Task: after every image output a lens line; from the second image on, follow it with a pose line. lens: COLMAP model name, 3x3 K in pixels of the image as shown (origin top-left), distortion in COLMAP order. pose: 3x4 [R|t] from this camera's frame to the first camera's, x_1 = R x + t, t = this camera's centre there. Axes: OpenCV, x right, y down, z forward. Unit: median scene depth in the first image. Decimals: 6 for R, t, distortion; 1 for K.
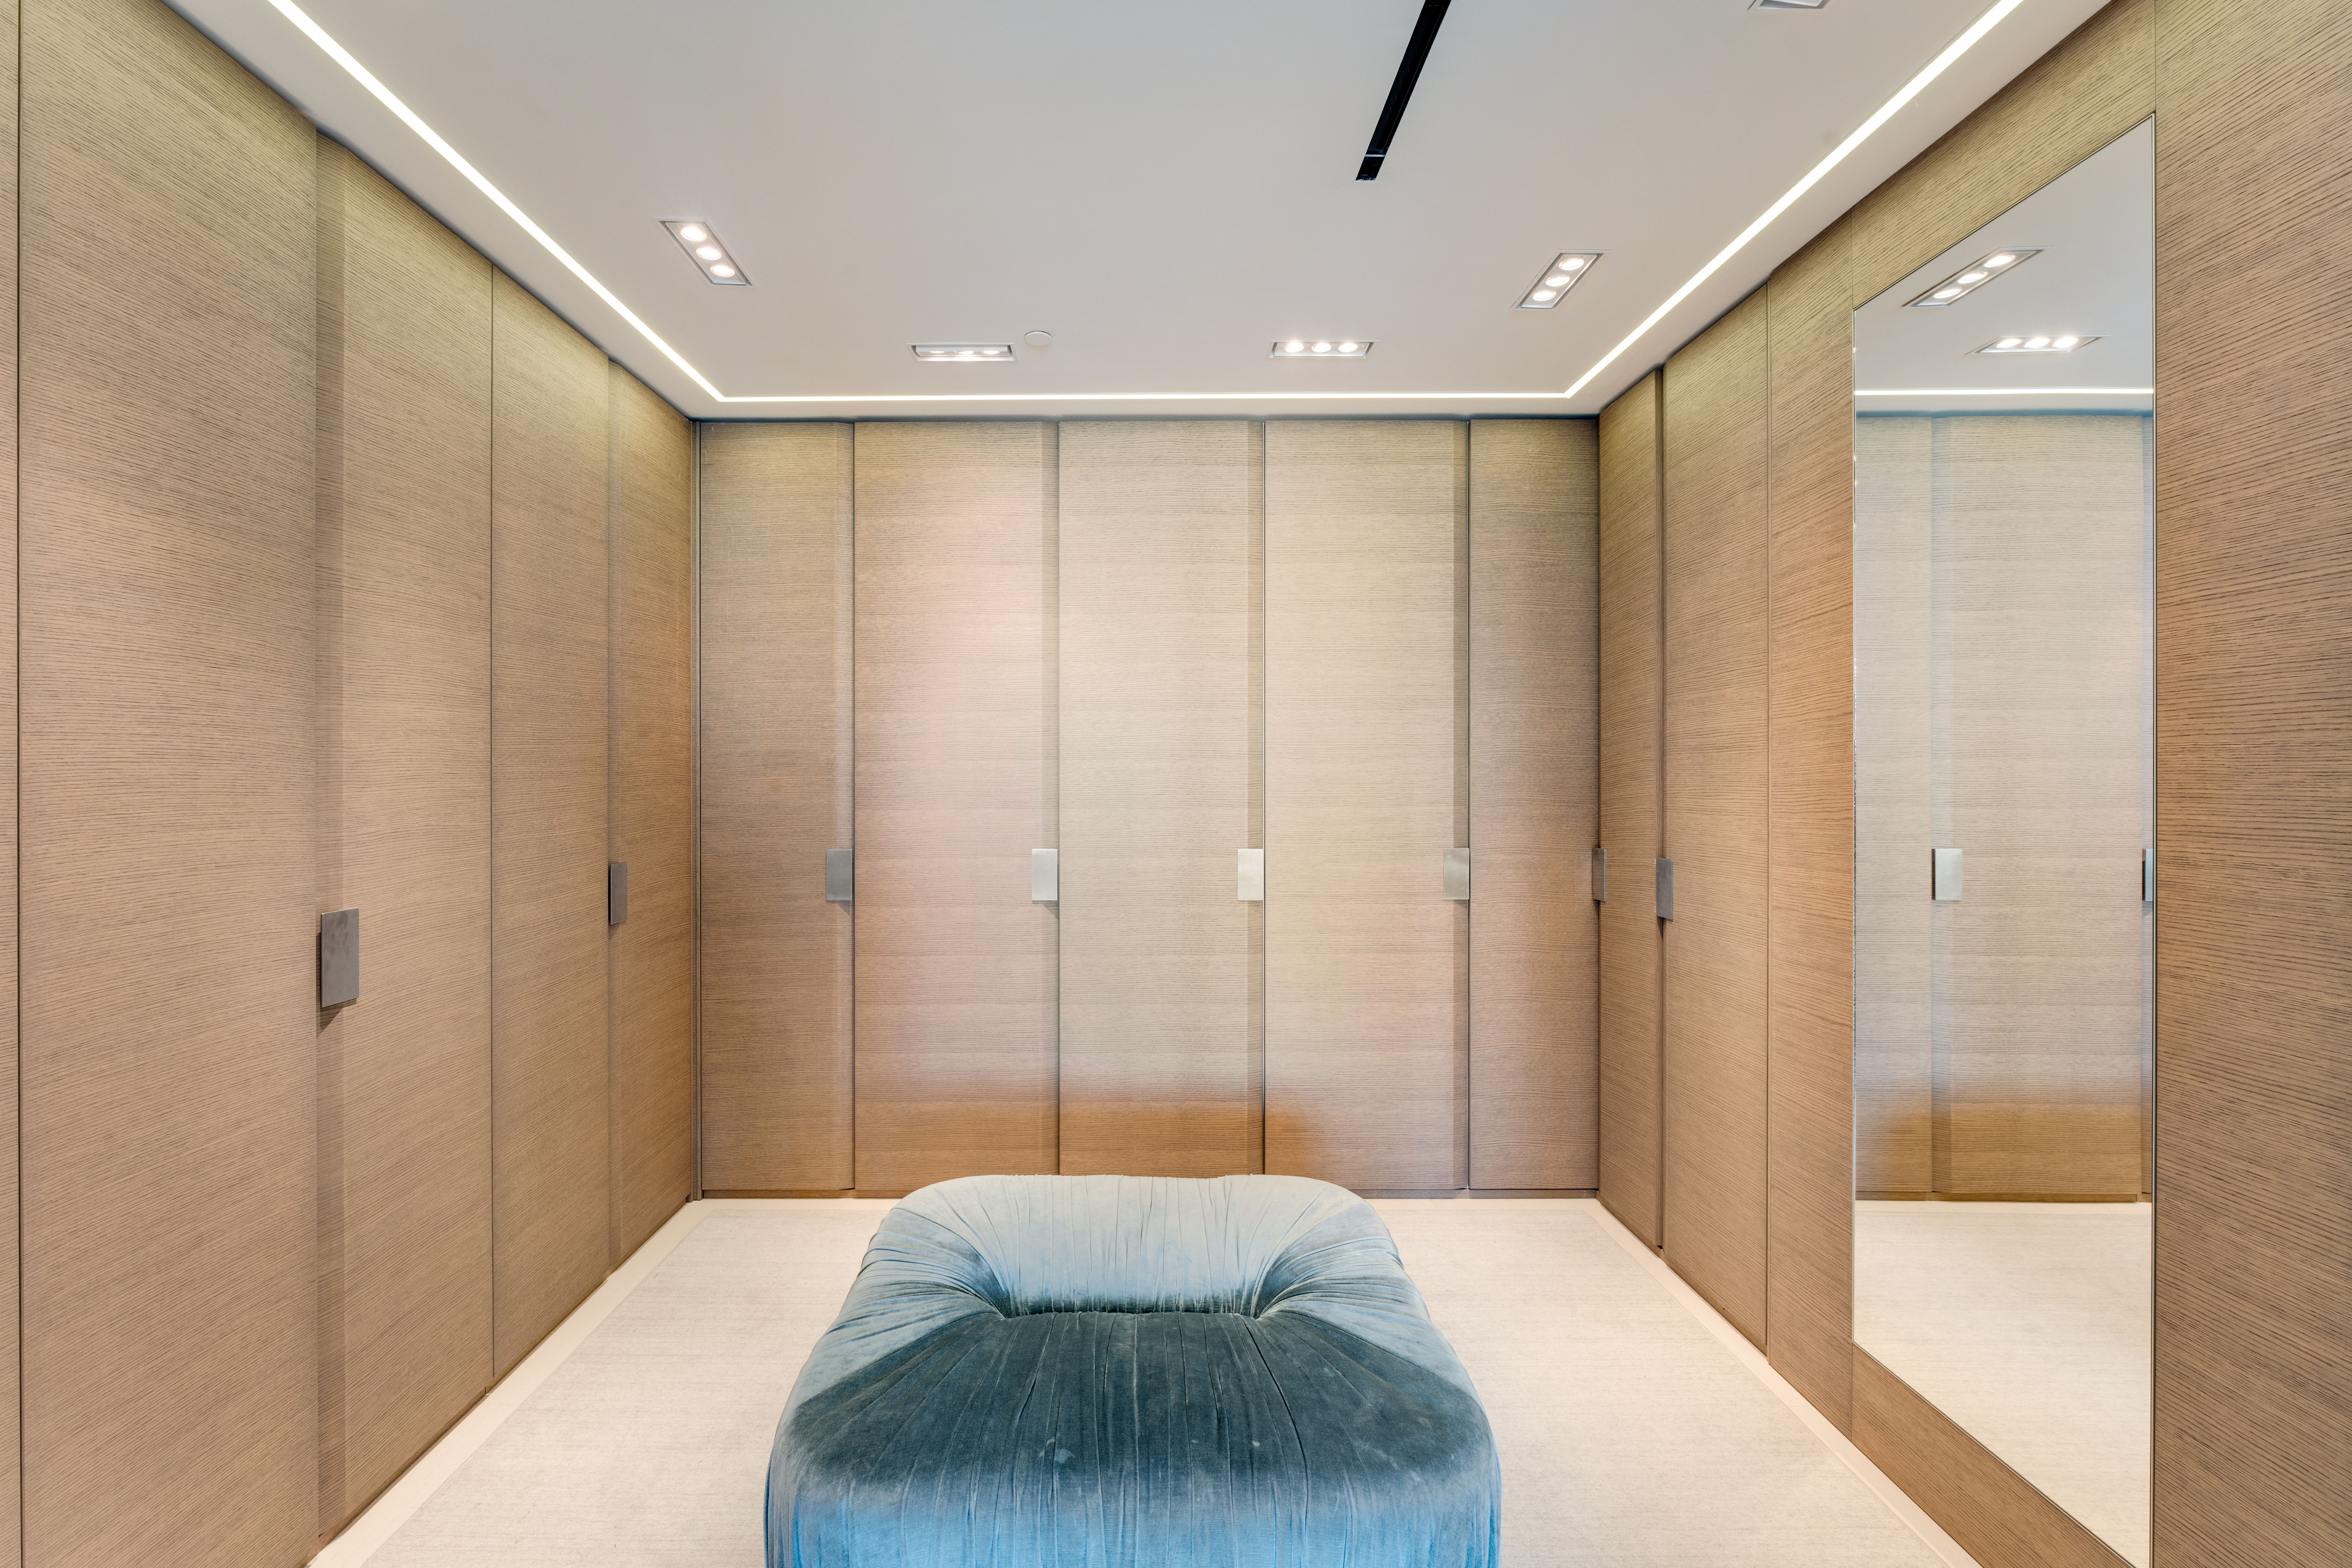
lens RADIAL K [[1000.0, 0, 1170.1], [0, 1000.0, 784.6], [0, 0, 1]] dist [-0.004935, 0.001017]
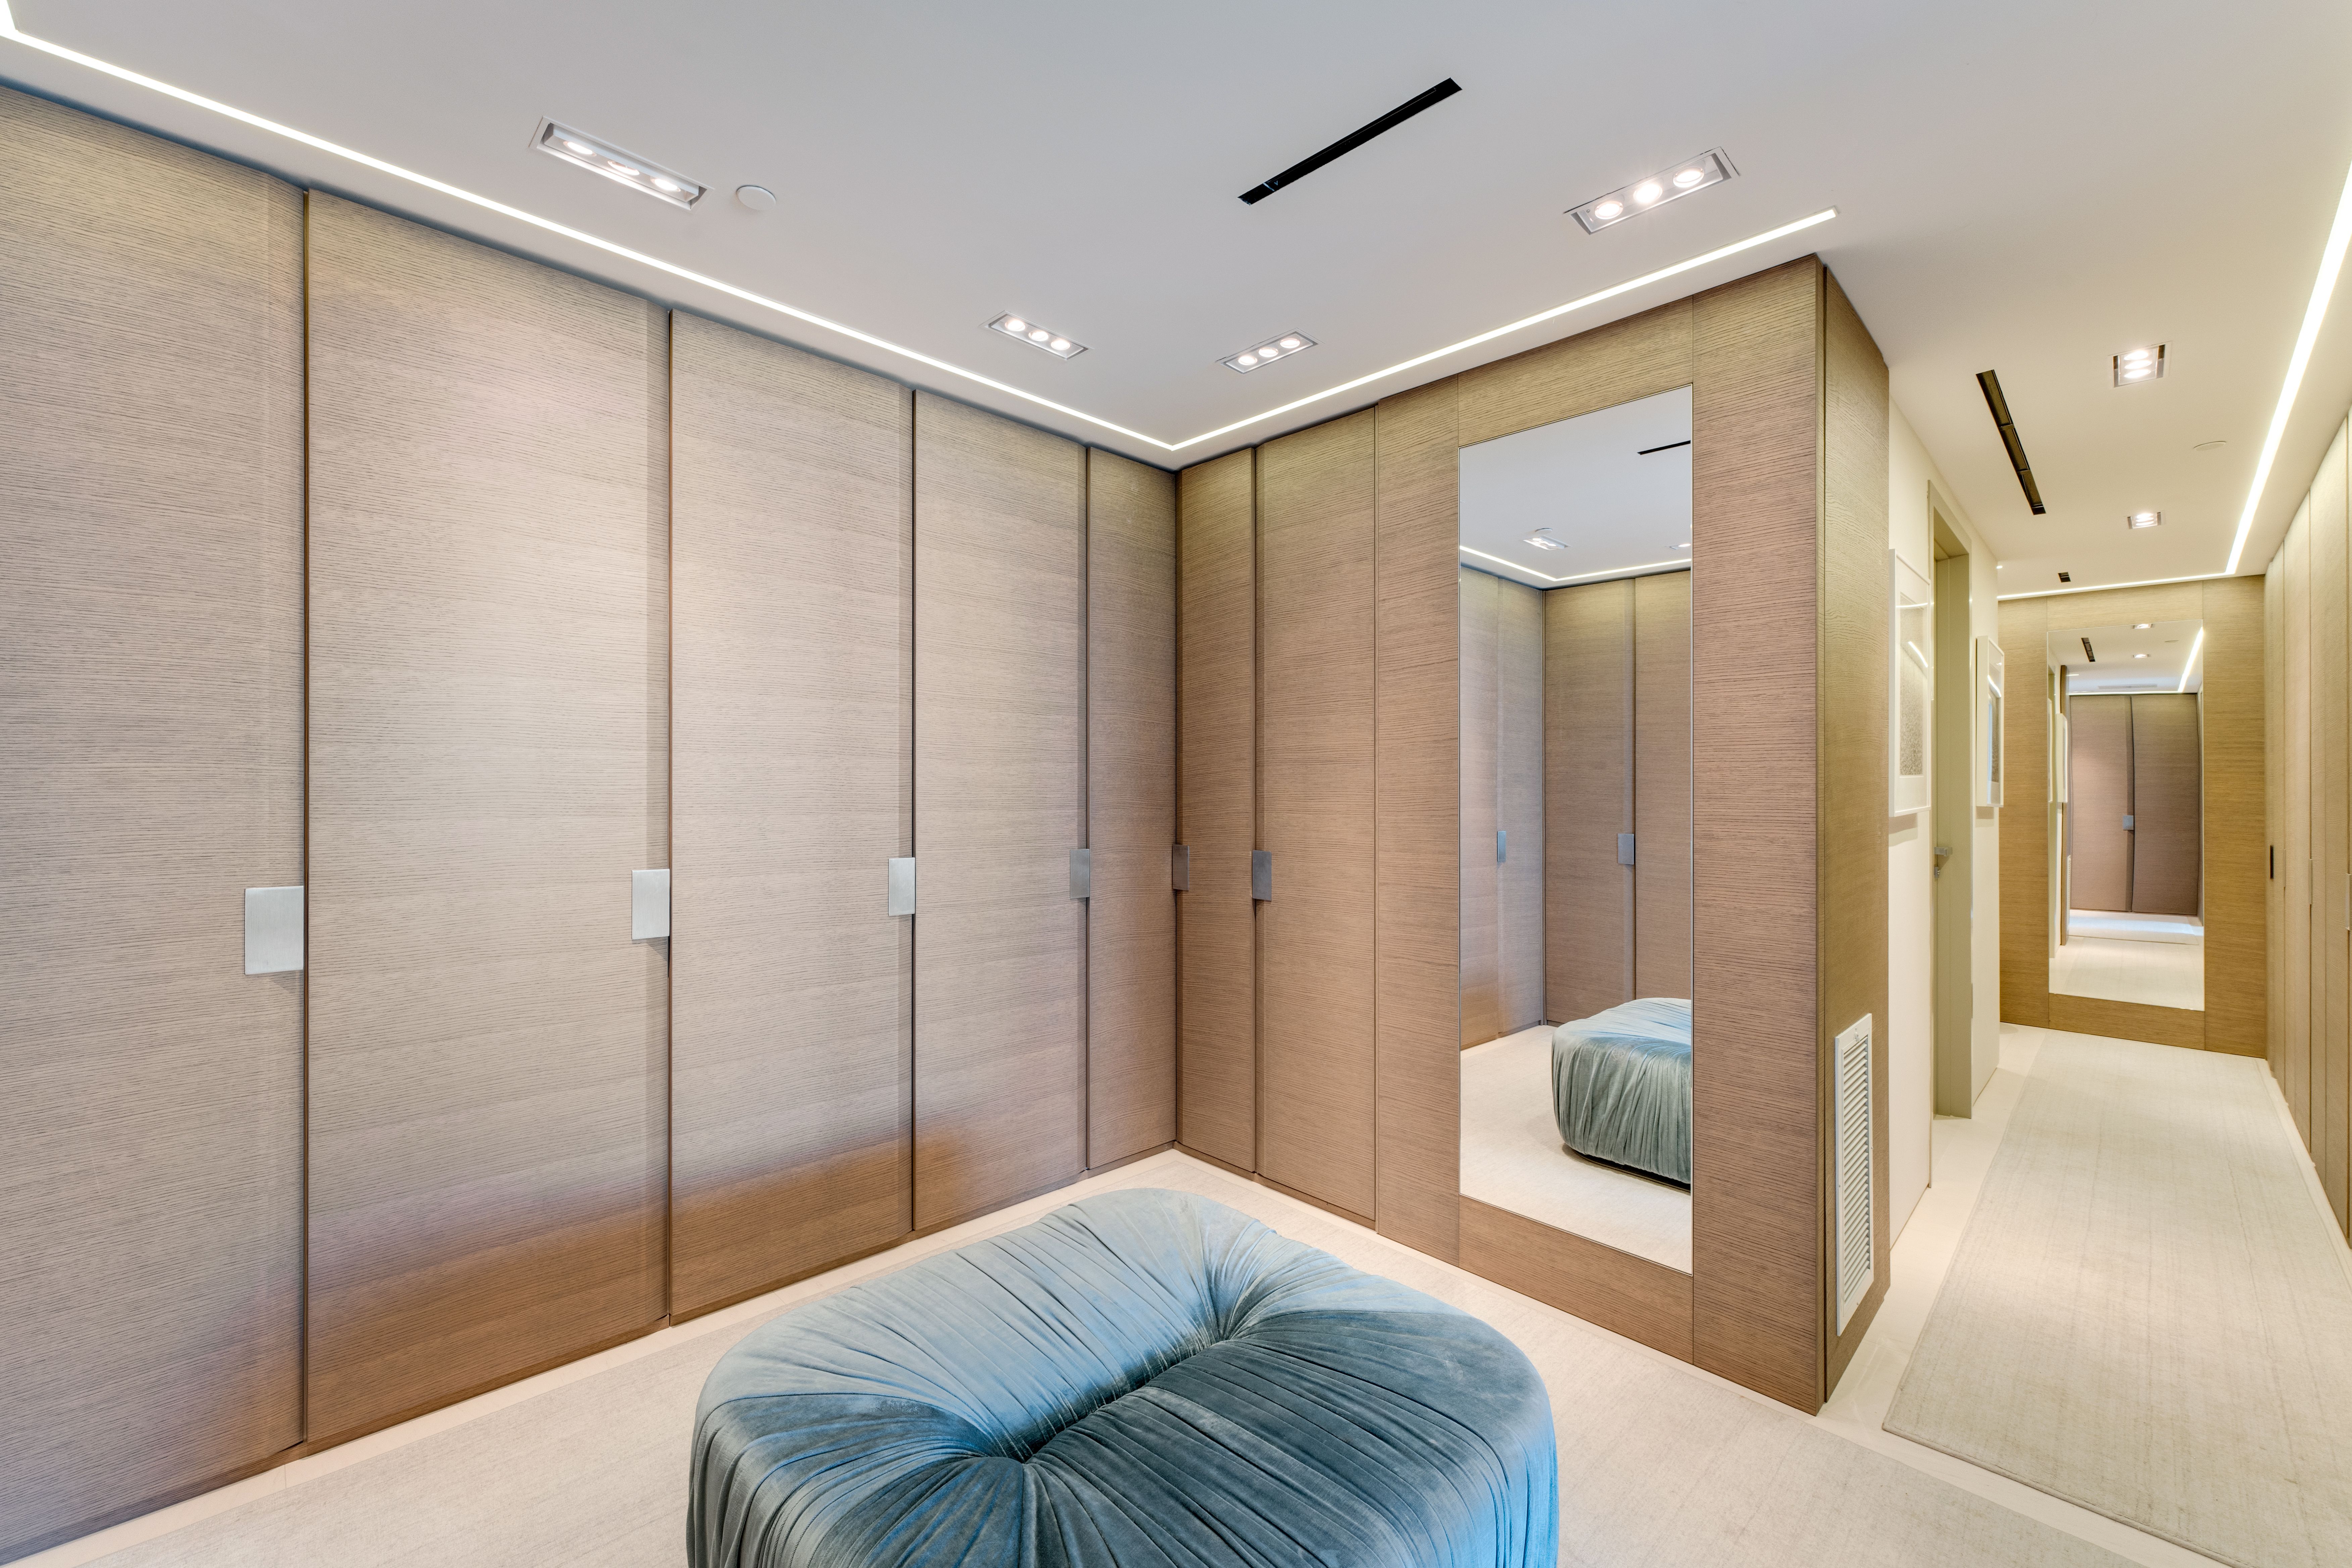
lens RADIAL K [[940.5, 0, 1172.3], [0, 940.5, 792.1], [0, 0, 1]] dist [0.003241, -0.000028]
pose [[0.723825, 0.007053, 0.689948, -0.342571], [-0.006537, 0.999973, -0.003365, 0.006340], [-0.689953, -0.002074, 0.723851, 0.224154]]
